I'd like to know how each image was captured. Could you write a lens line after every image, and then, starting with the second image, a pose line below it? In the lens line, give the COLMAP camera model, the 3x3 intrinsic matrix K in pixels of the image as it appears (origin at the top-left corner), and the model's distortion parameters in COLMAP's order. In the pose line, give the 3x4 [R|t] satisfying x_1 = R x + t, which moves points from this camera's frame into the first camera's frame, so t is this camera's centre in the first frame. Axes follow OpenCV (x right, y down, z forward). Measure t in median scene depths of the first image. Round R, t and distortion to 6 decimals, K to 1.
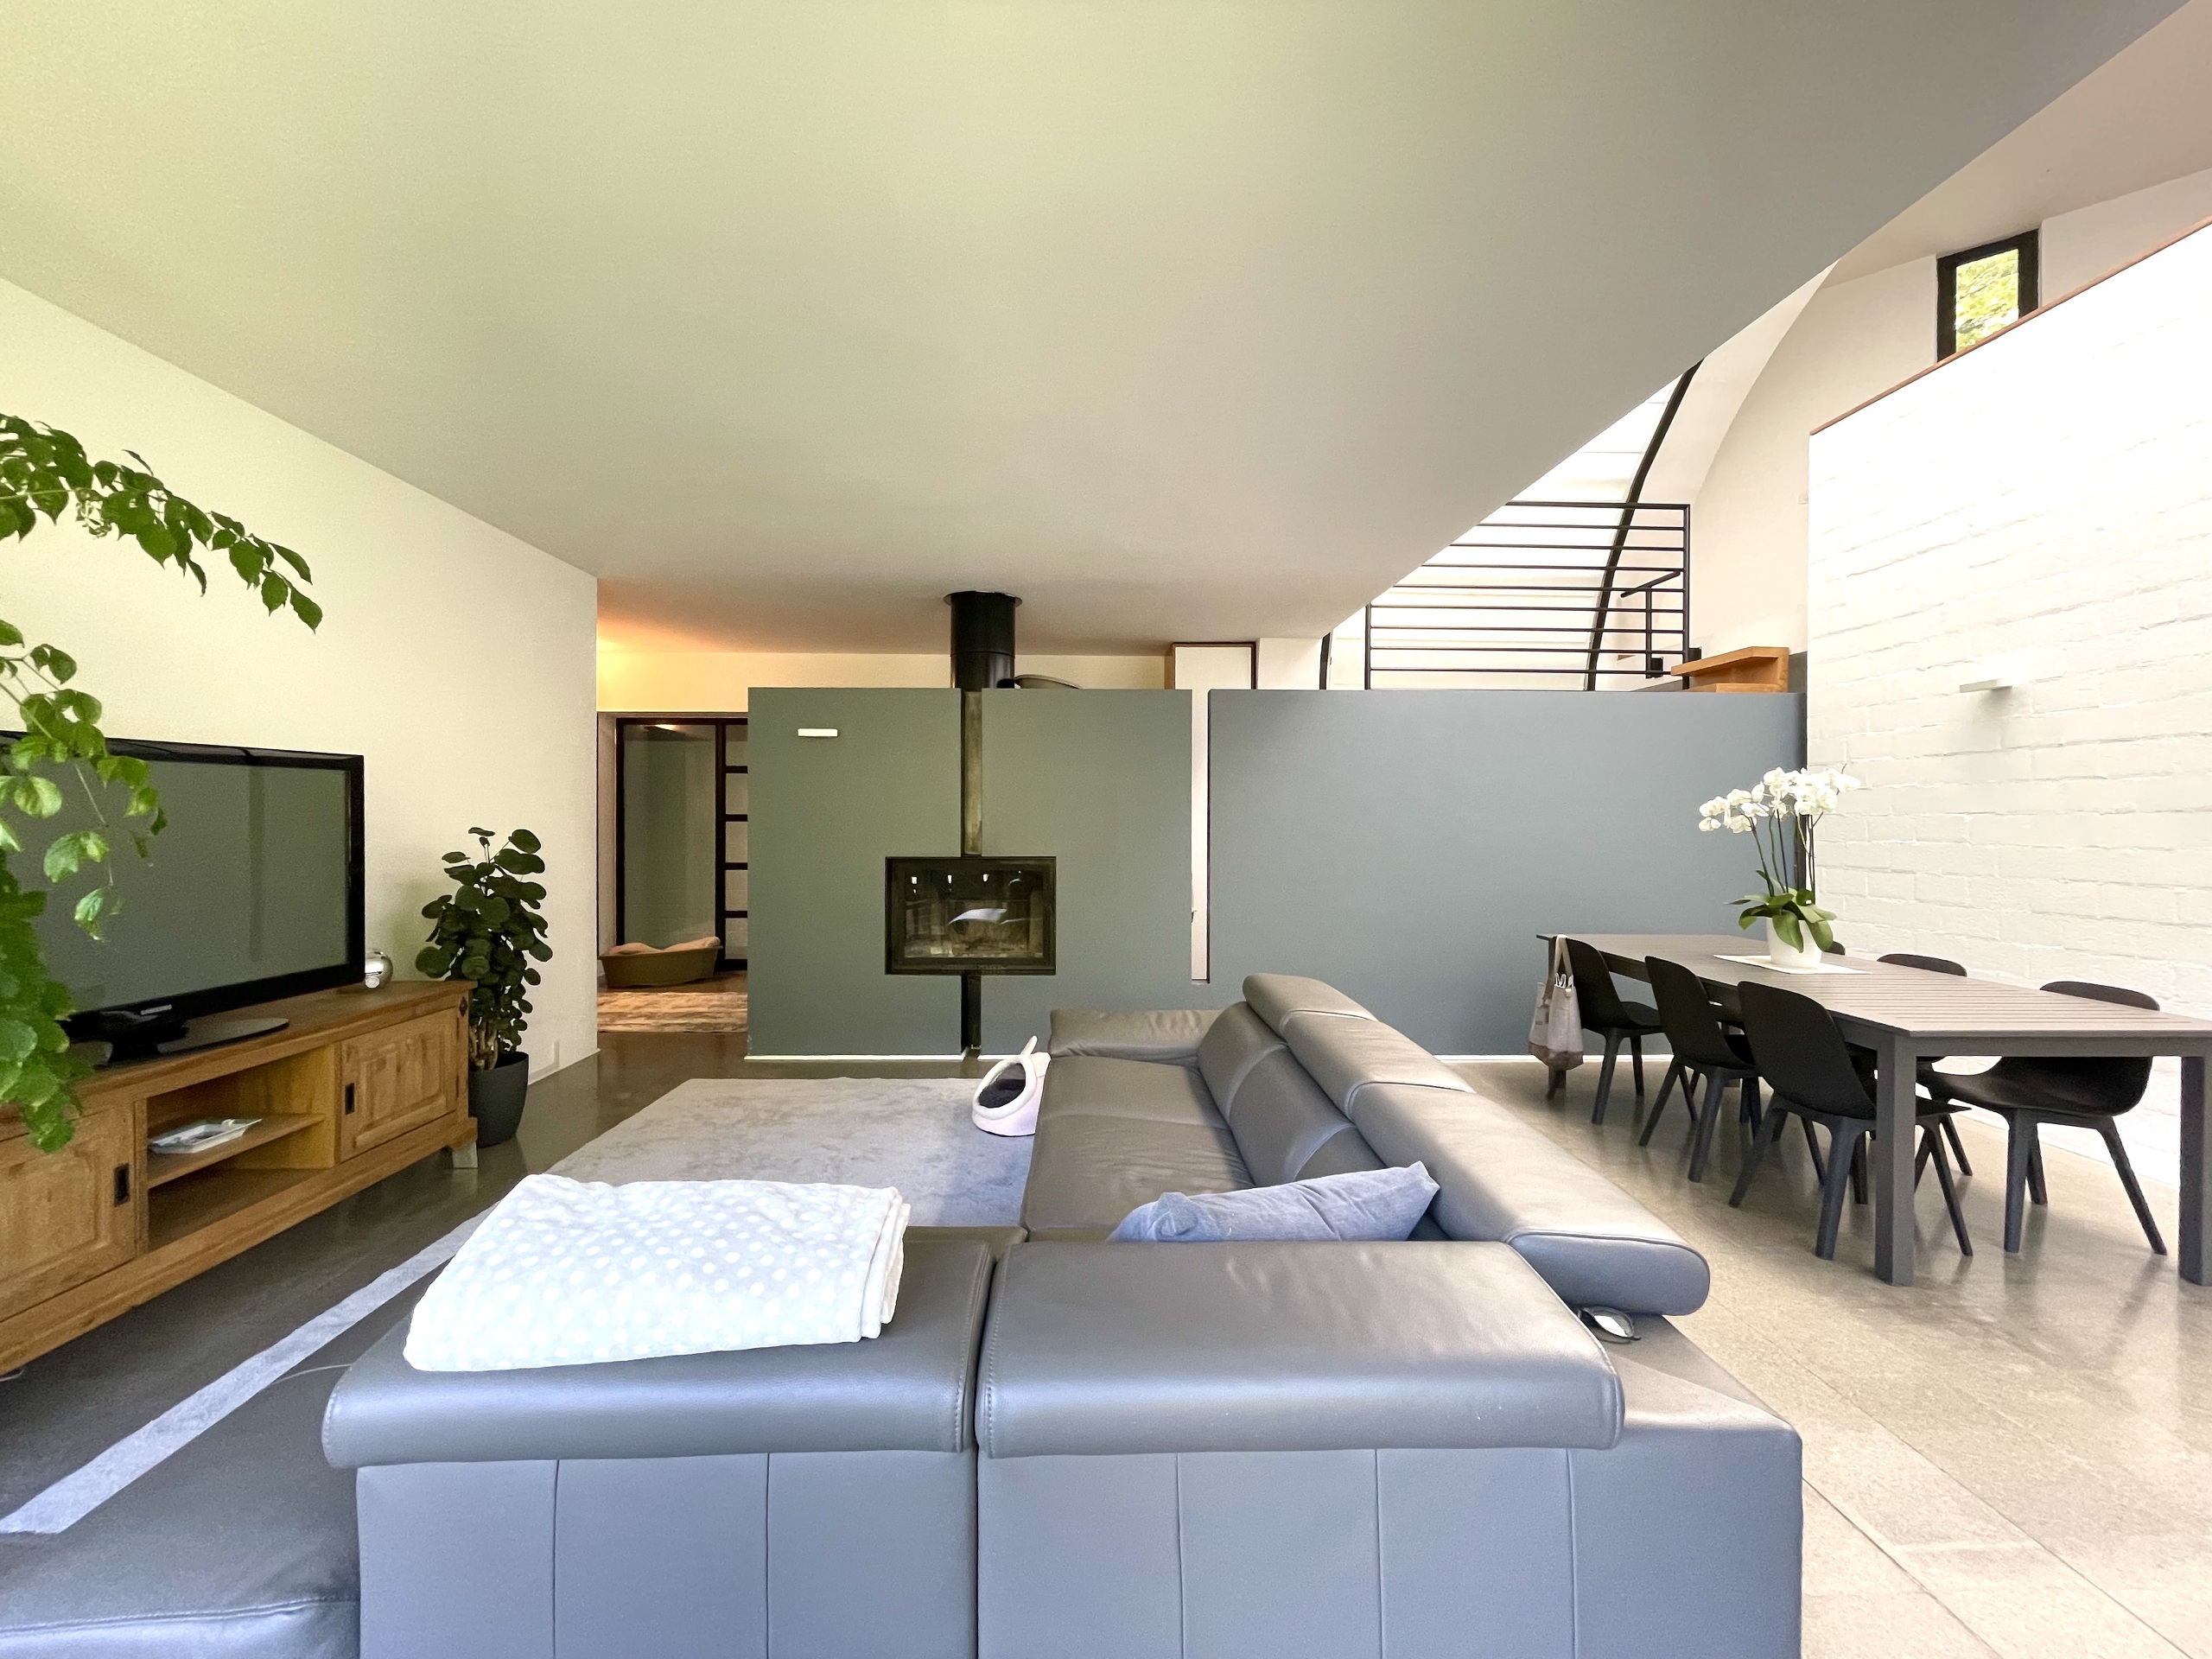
lens RADIAL K [[897.9, 0, 1094.8], [0, 897.9, 824.1], [0, 0, 1]] dist [-0.000561, 0.000154]
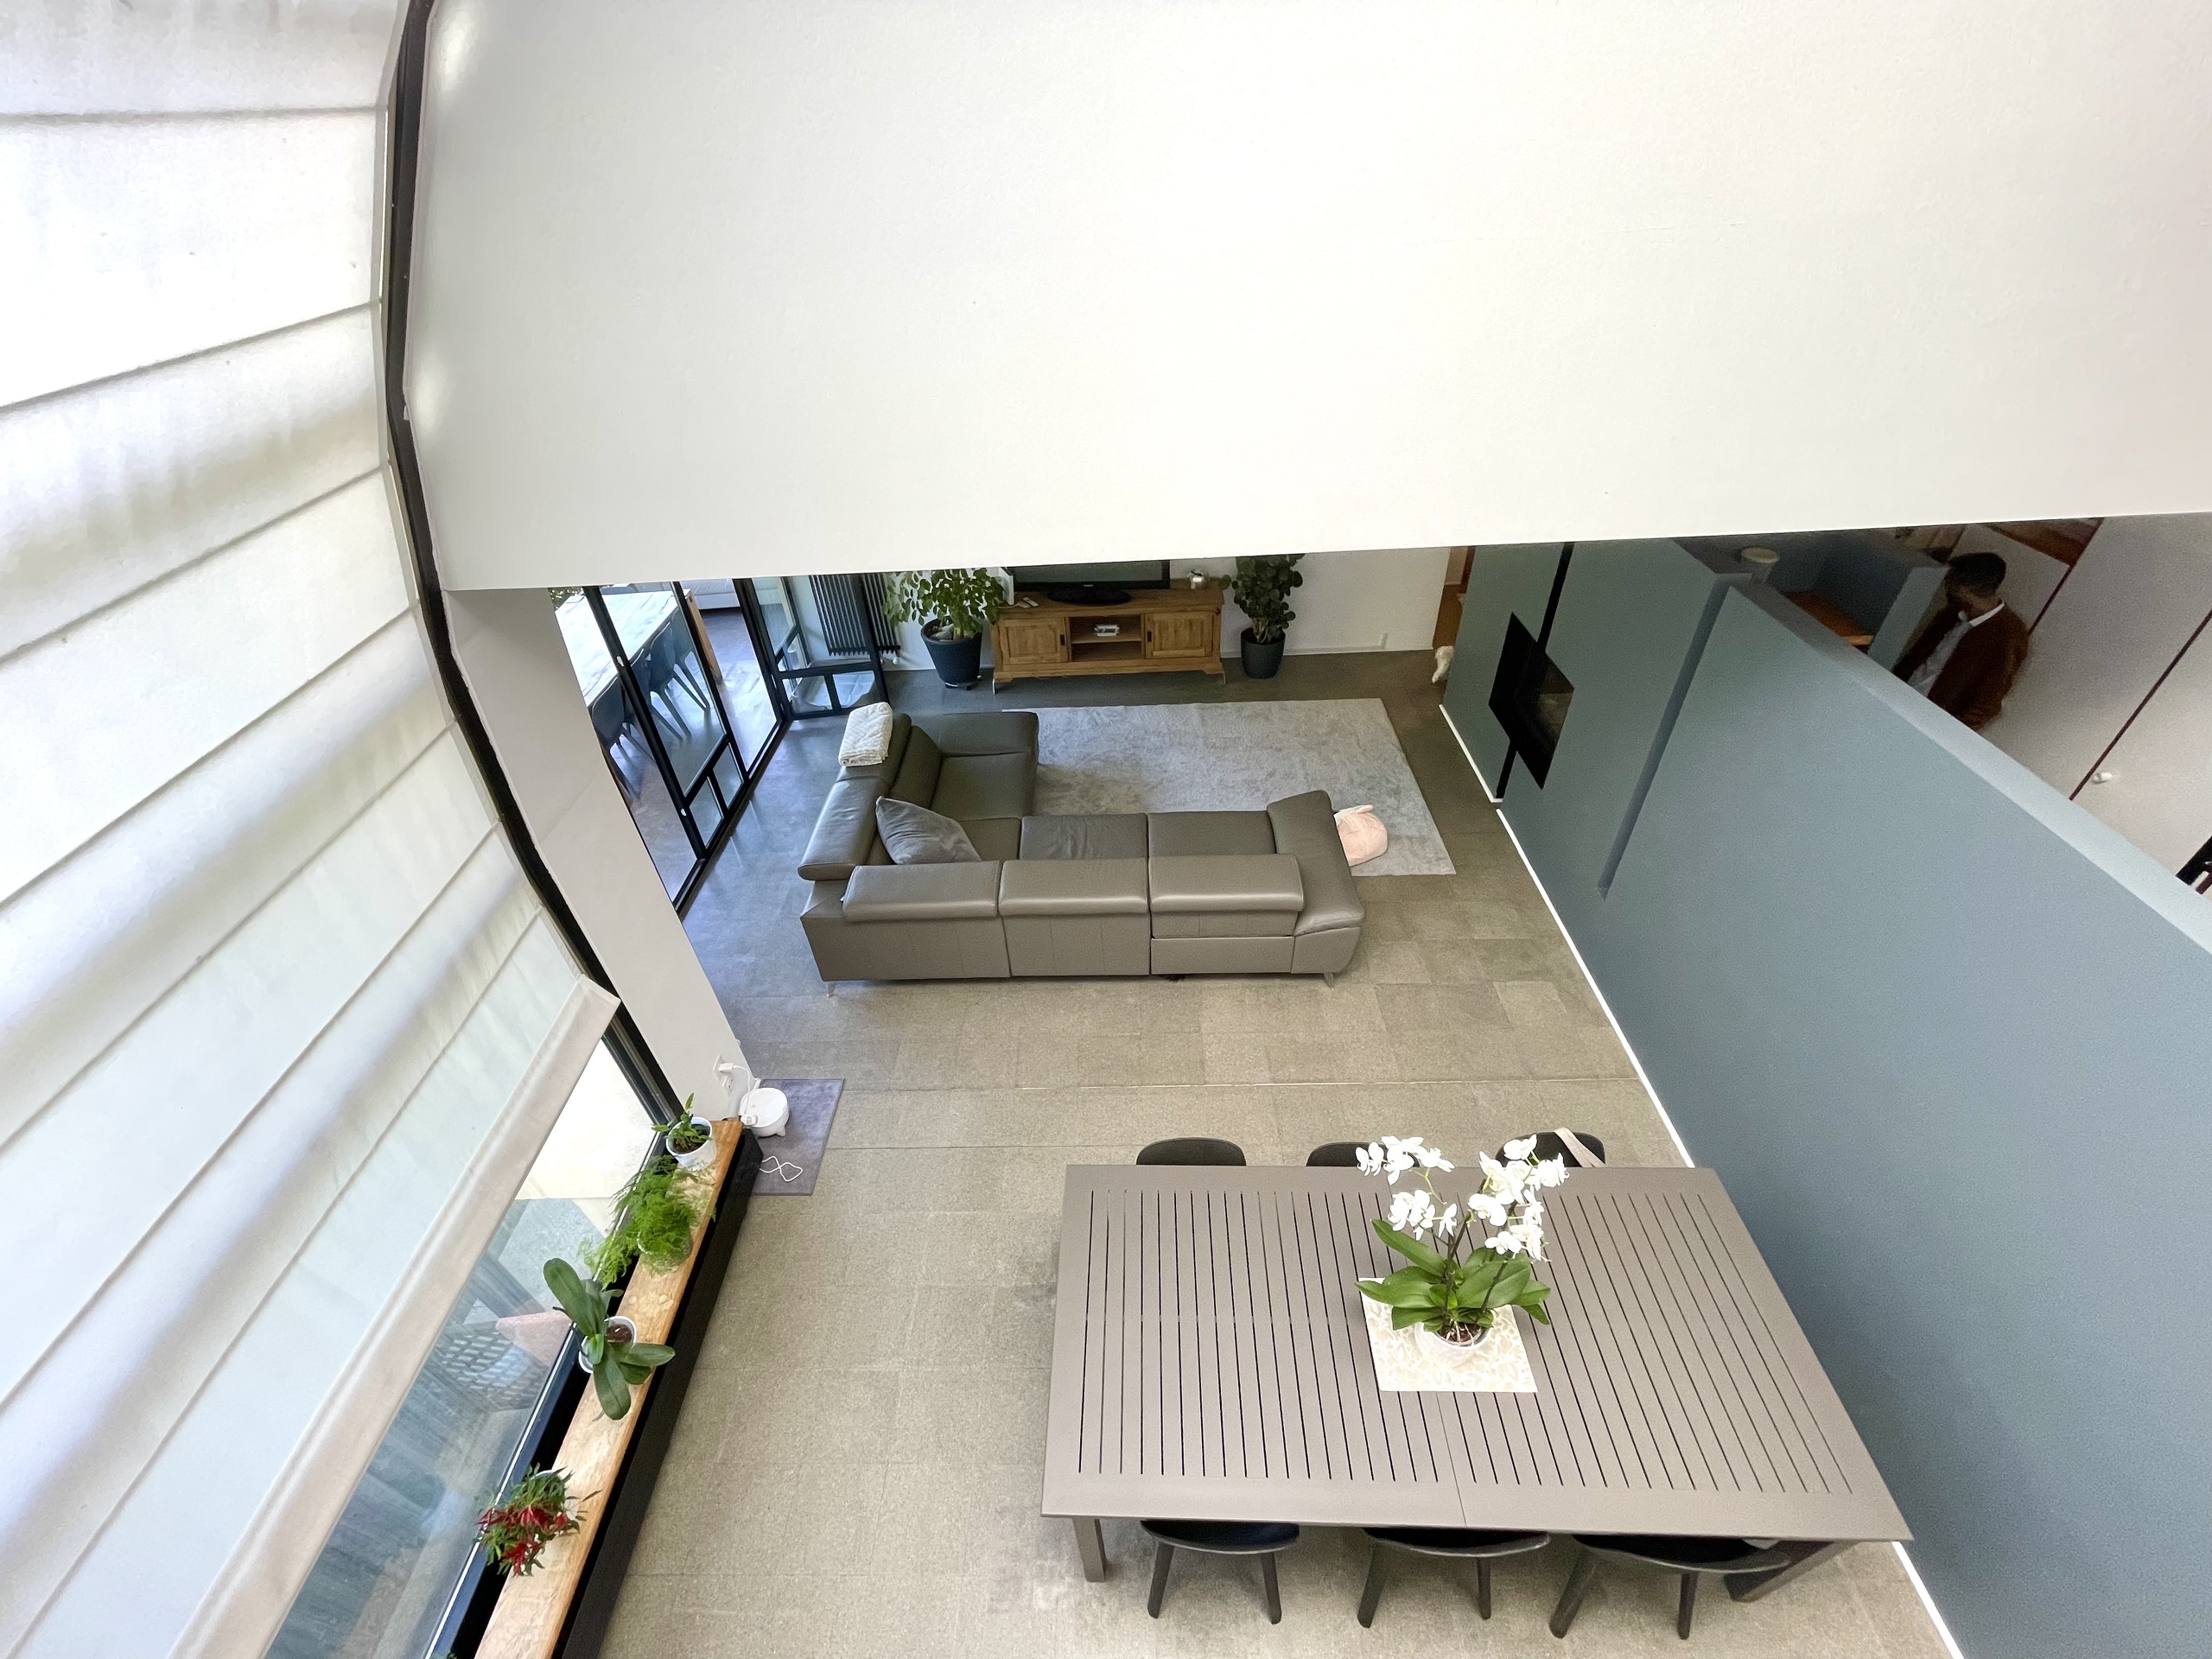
lens RADIAL K [[897.9, 0, 1094.8], [0, 897.9, 824.1], [0, 0, 1]] dist [-0.000561, 0.000154]
pose [[-0.056709, 0.611640, -0.789101, 1.377181], [0.063494, 0.790982, 0.608535, -0.762150], [0.996370, -0.015594, -0.083692, 1.003430]]
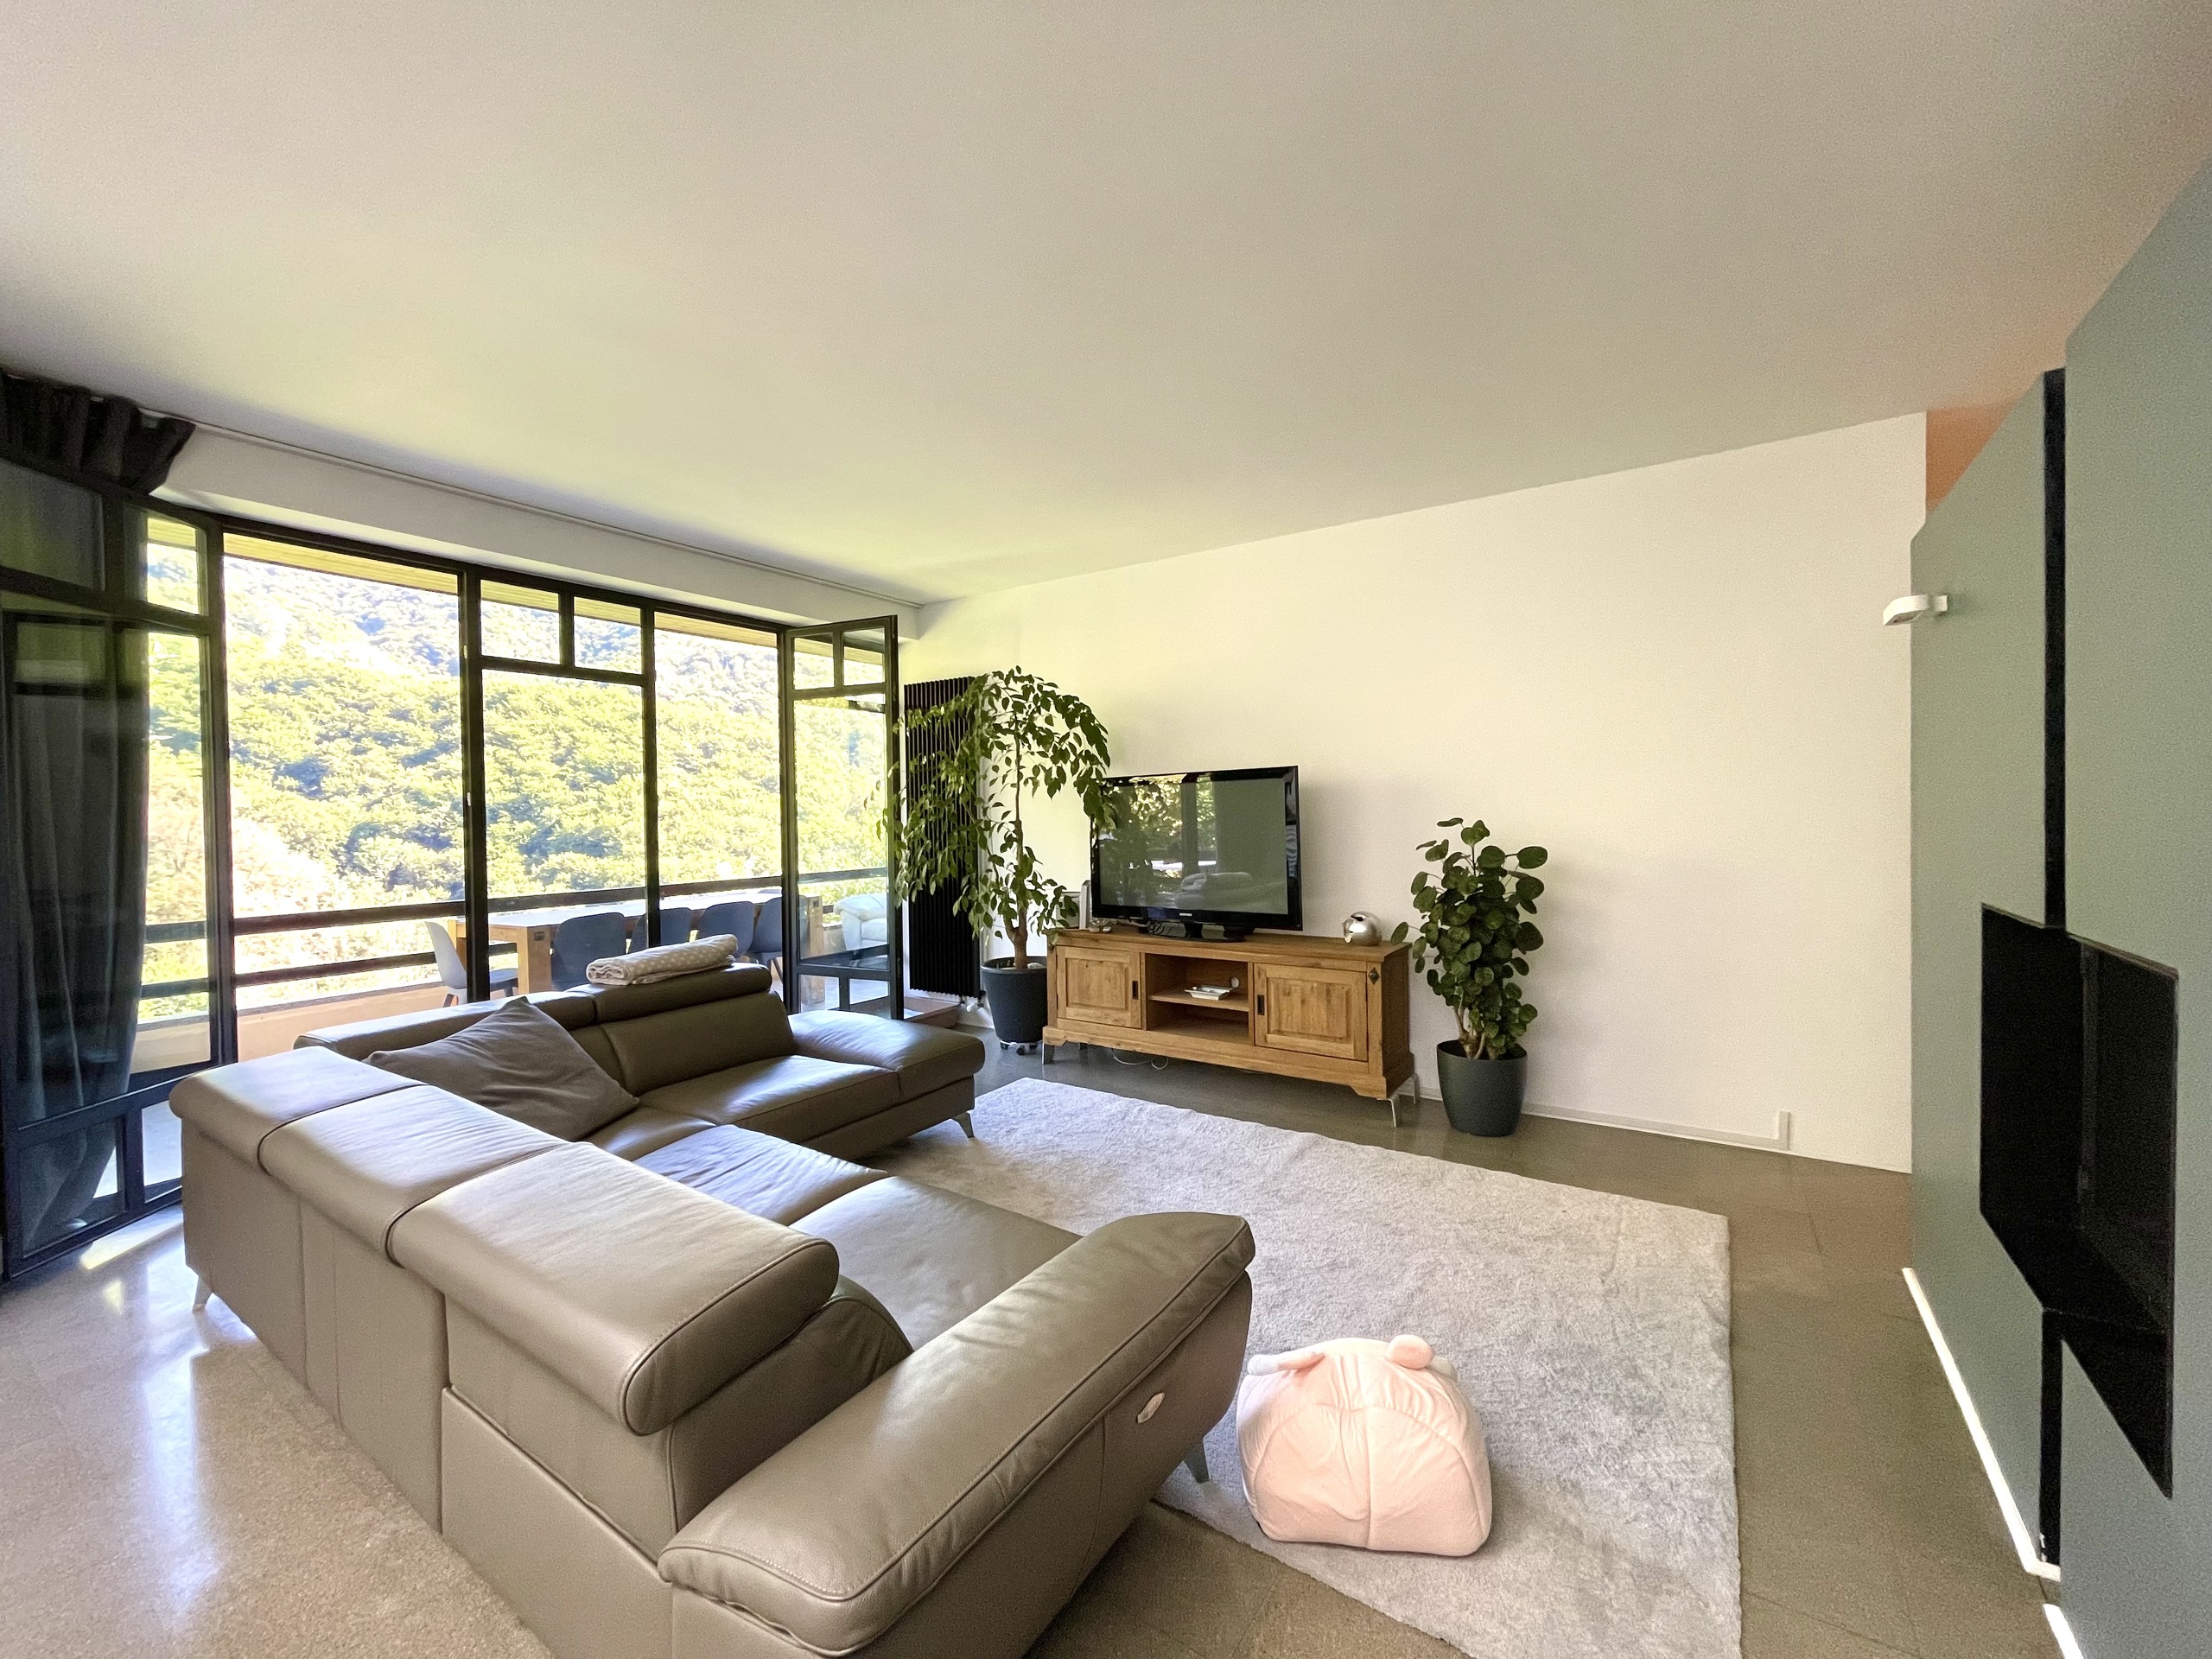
lens RADIAL K [[910.4, 0, 1084.1], [0, 910.4, 824.3], [0, 0, 1]] dist [0.009135, 0.000460]
pose [[-0.586700, 0.021920, -0.809508, 0.509071], [0.017537, 0.999743, 0.014361, -0.013944], [0.809615, -0.005771, -0.586933, 1.567581]]
